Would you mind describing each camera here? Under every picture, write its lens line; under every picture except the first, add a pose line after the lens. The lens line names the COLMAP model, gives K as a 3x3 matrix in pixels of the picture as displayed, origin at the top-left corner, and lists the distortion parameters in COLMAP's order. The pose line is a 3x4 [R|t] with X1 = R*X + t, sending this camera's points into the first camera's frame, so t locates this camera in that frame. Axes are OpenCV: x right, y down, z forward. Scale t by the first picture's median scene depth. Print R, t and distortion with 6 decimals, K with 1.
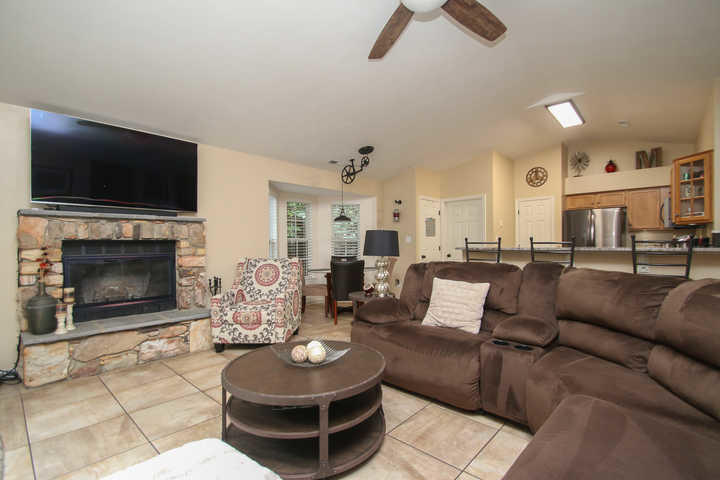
lens RADIAL K [[333.1, 0, 364.2], [0, 333.1, 242.0], [0, 0, 1]] dist [-0.009267, -0.003313]
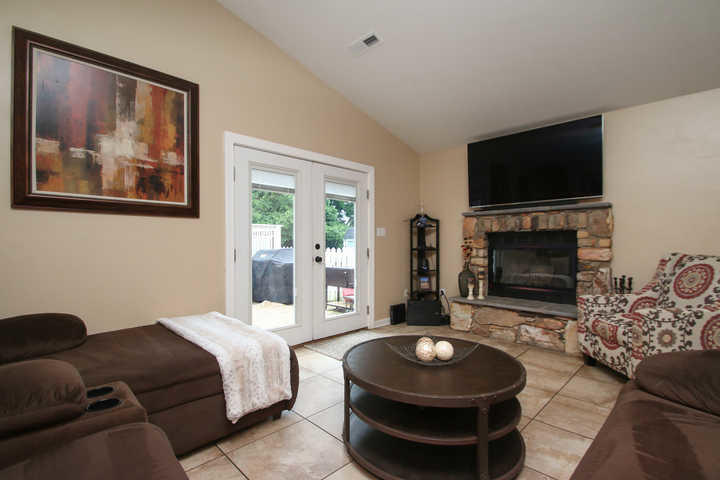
lens RADIAL K [[333.1, 0, 360.1], [0, 333.1, 242.3], [0, 0, 1]] dist [-0.009267, -0.003313]
pose [[-0.060495, 0.002071, -0.998166, 0.420752], [0.008043, 0.999966, 0.001587, 0.024017], [0.998136, -0.007932, -0.060510, 0.498217]]
